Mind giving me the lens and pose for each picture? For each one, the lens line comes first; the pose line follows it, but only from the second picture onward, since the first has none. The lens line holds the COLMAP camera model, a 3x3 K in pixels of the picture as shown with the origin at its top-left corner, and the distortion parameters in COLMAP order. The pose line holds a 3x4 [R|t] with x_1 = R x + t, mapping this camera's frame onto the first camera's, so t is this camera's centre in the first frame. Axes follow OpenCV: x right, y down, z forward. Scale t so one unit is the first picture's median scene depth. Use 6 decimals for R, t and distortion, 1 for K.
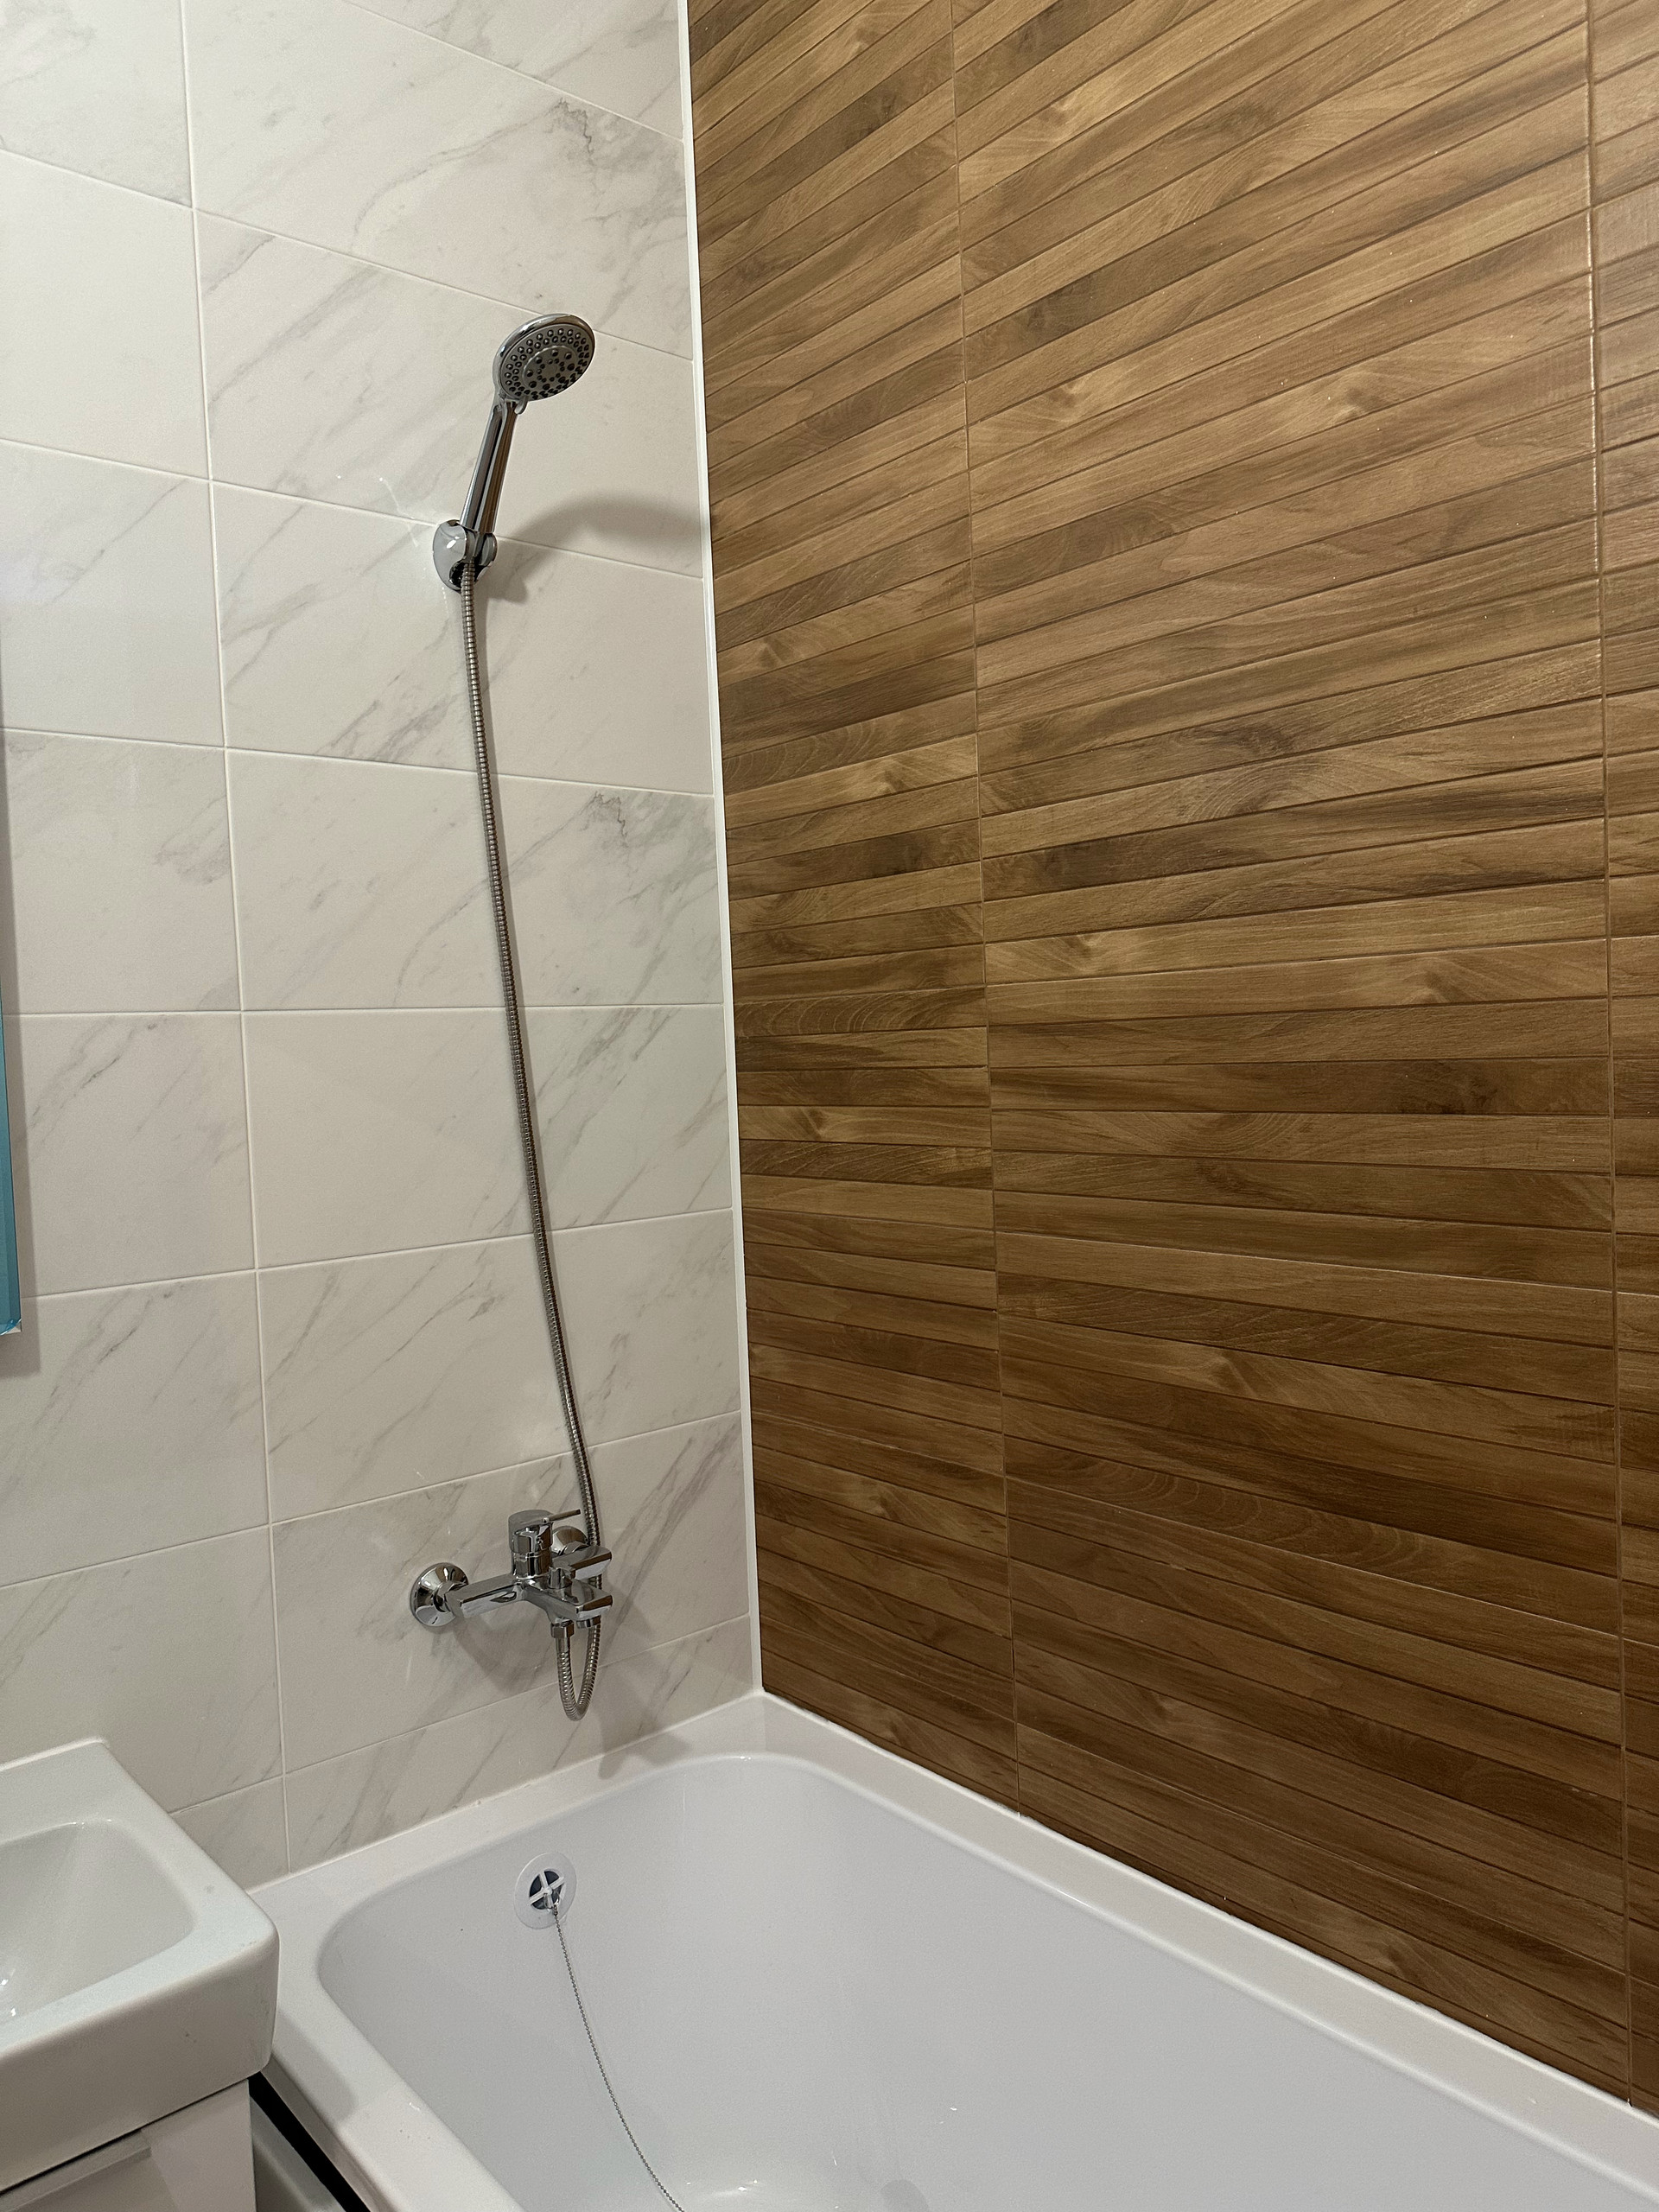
lens RADIAL K [[1554.8, 0, 827.0], [0, 1554.8, 1113.5], [0, 0, 1]] dist [0.047988, -0.056683]
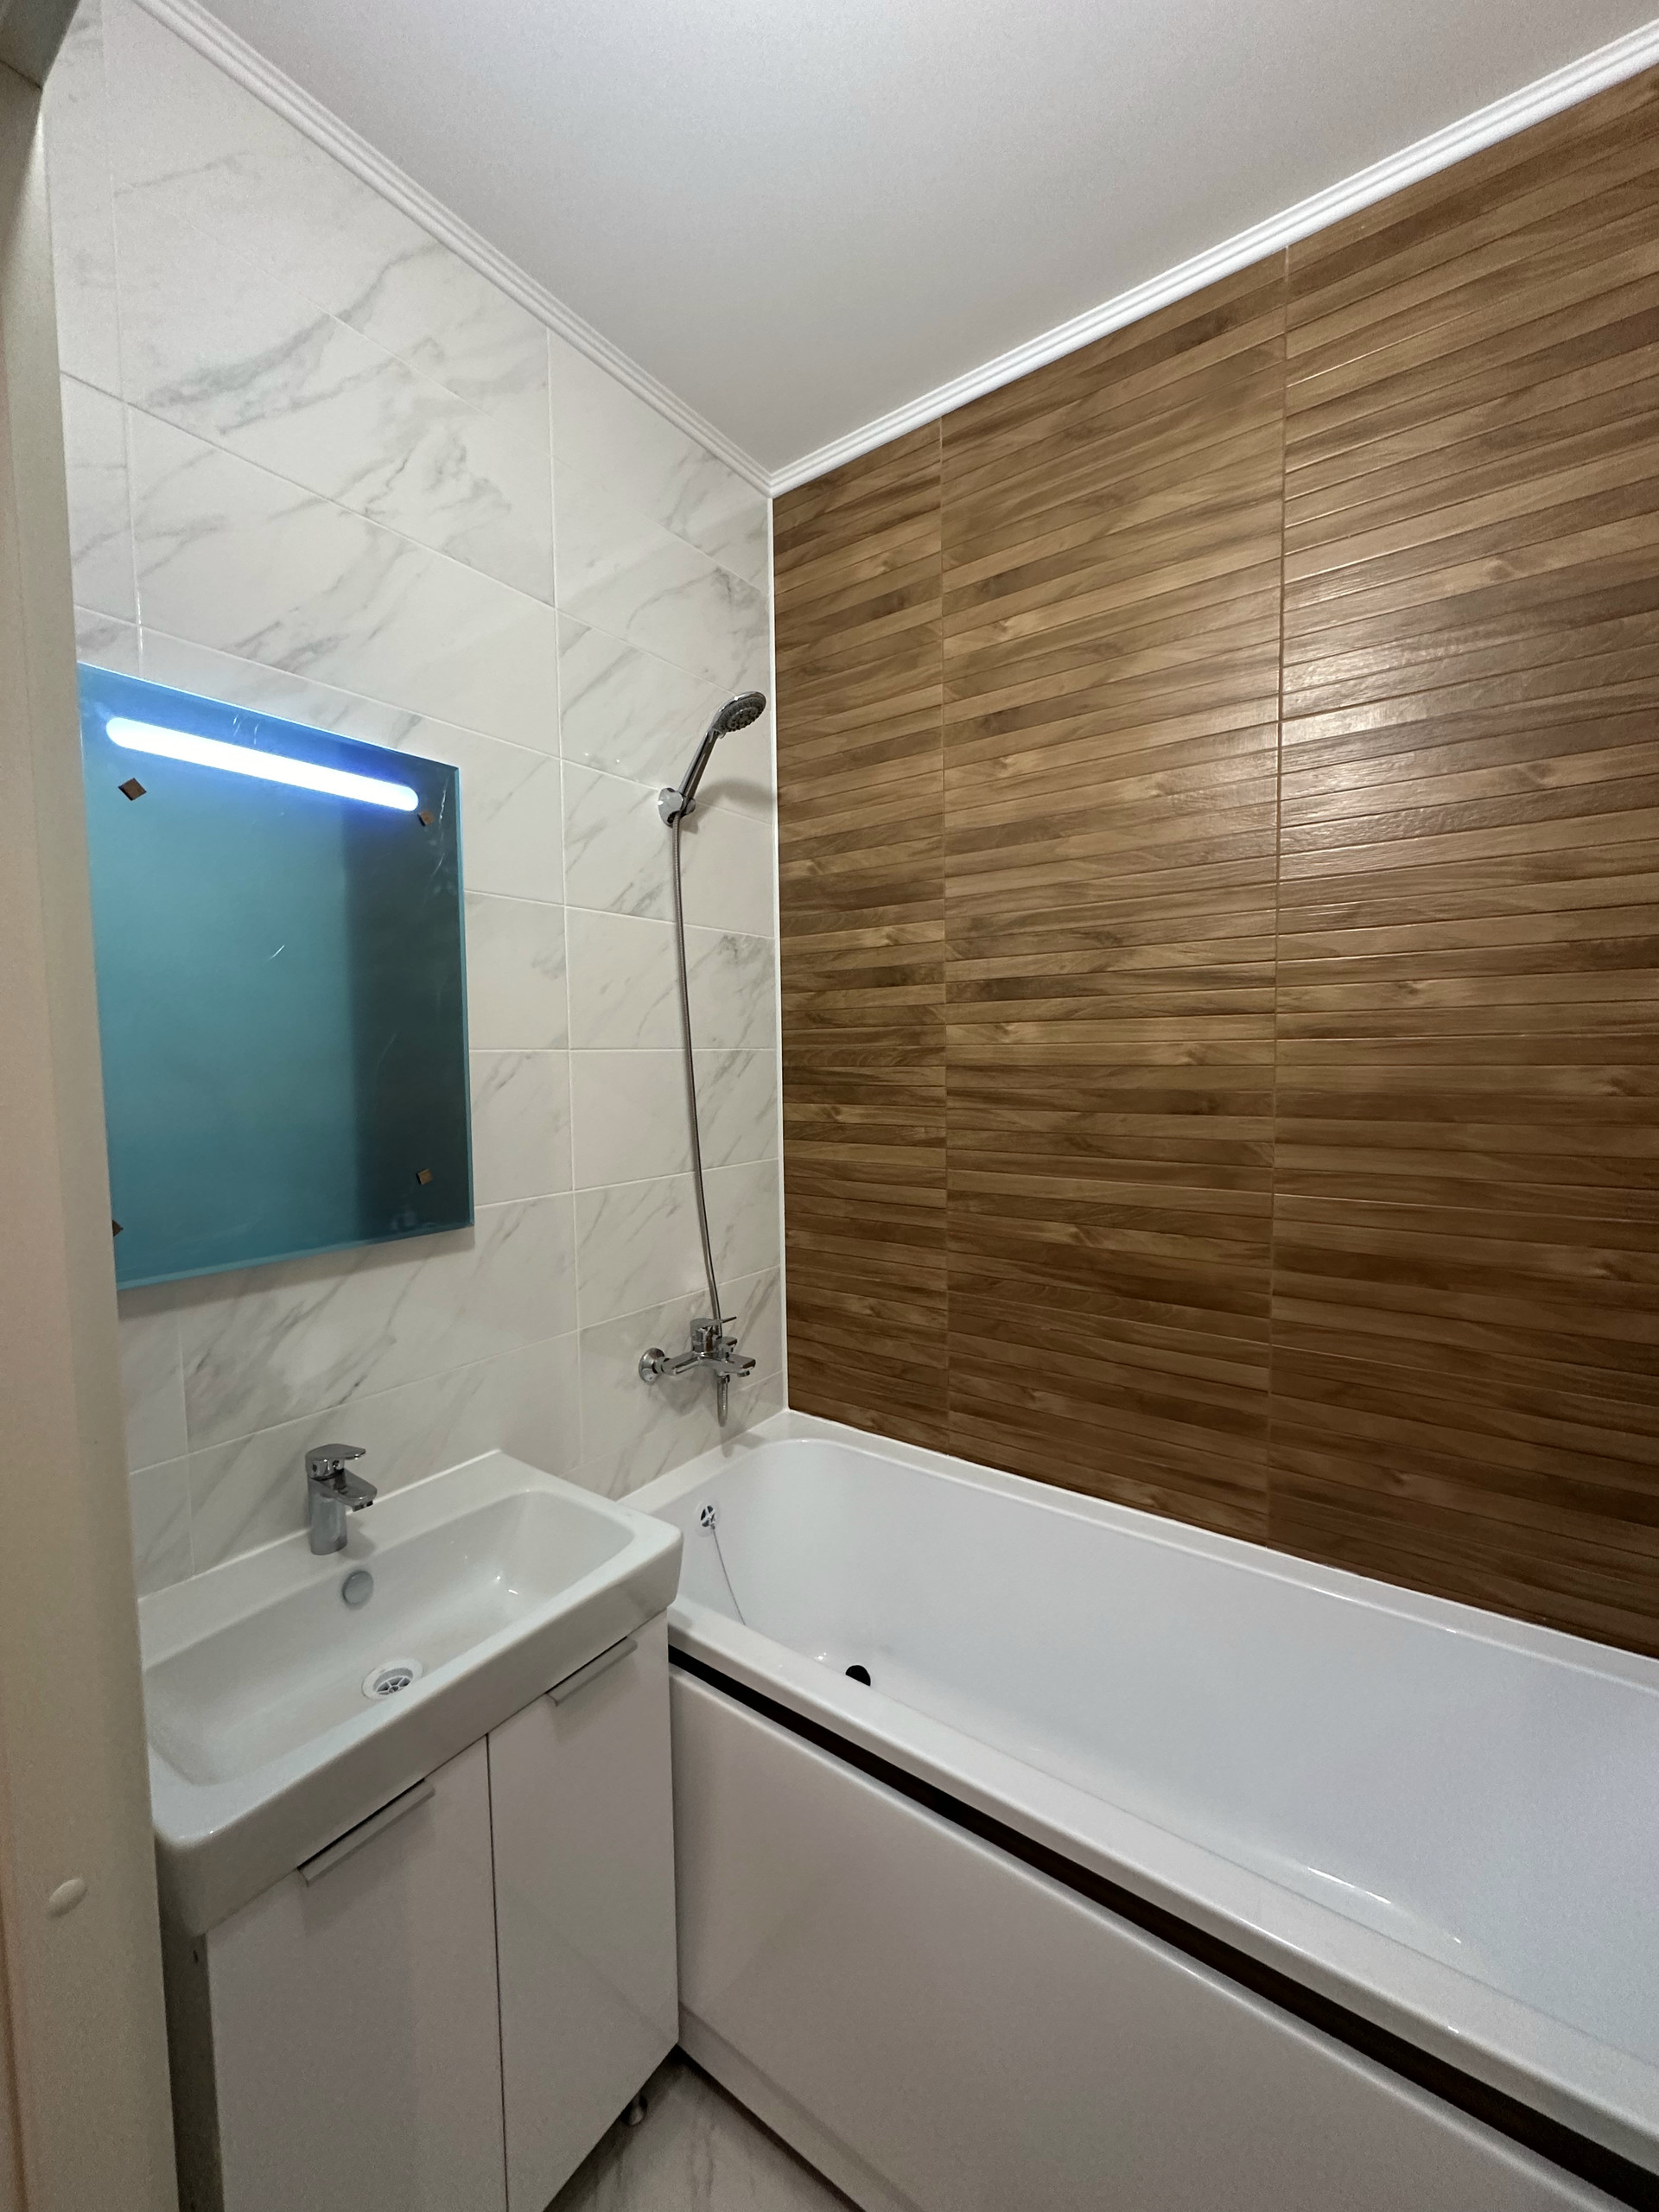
lens RADIAL K [[883.3, 0, 829.6], [0, 883.3, 1108.5], [0, 0, 1]] dist [-0.005505, 0.001776]
pose [[0.971190, 0.012000, 0.238006, -0.315923], [-0.013950, 0.999882, 0.006509, -0.007425], [-0.237899, -0.009642, 0.971242, -0.070879]]
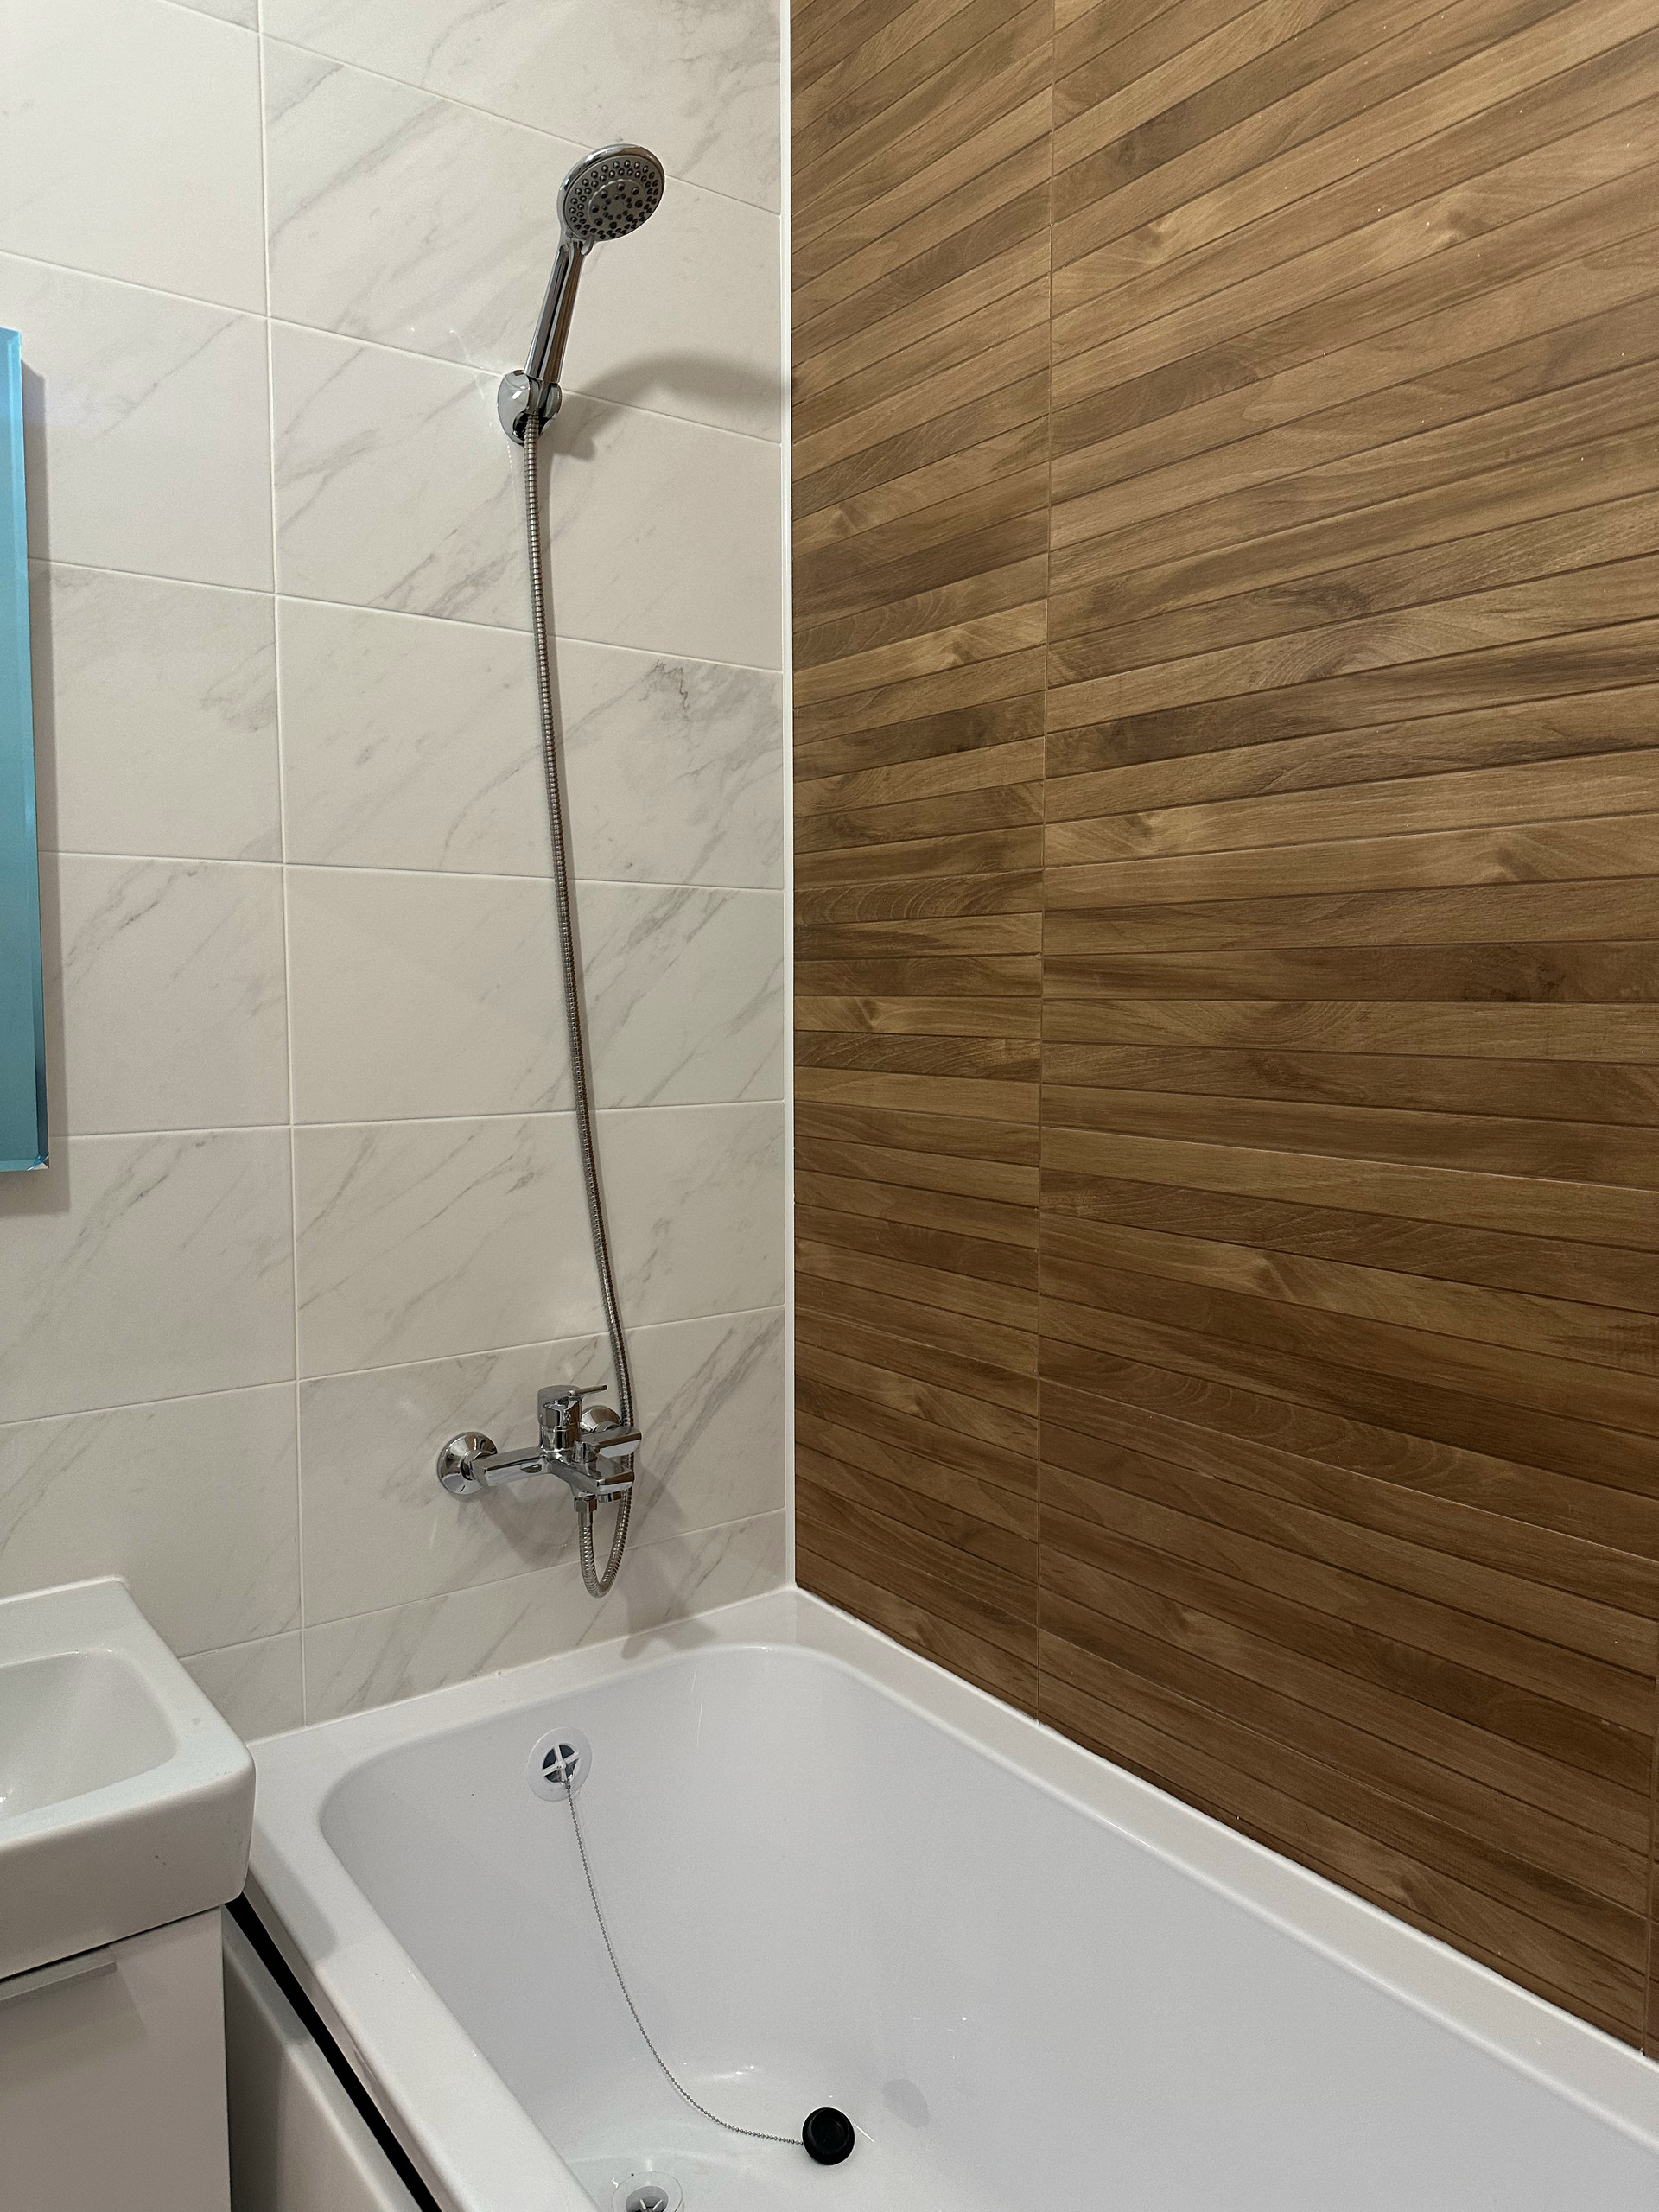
lens RADIAL K [[1554.8, 0, 841.7], [0, 1554.8, 1109.1], [0, 0, 1]] dist [0.047988, -0.056683]
pose [[0.996734, 0.046681, -0.065902, 0.049094], [-0.044496, 0.998423, 0.034235, 0.038942], [0.067397, -0.031191, 0.997239, 0.031124]]
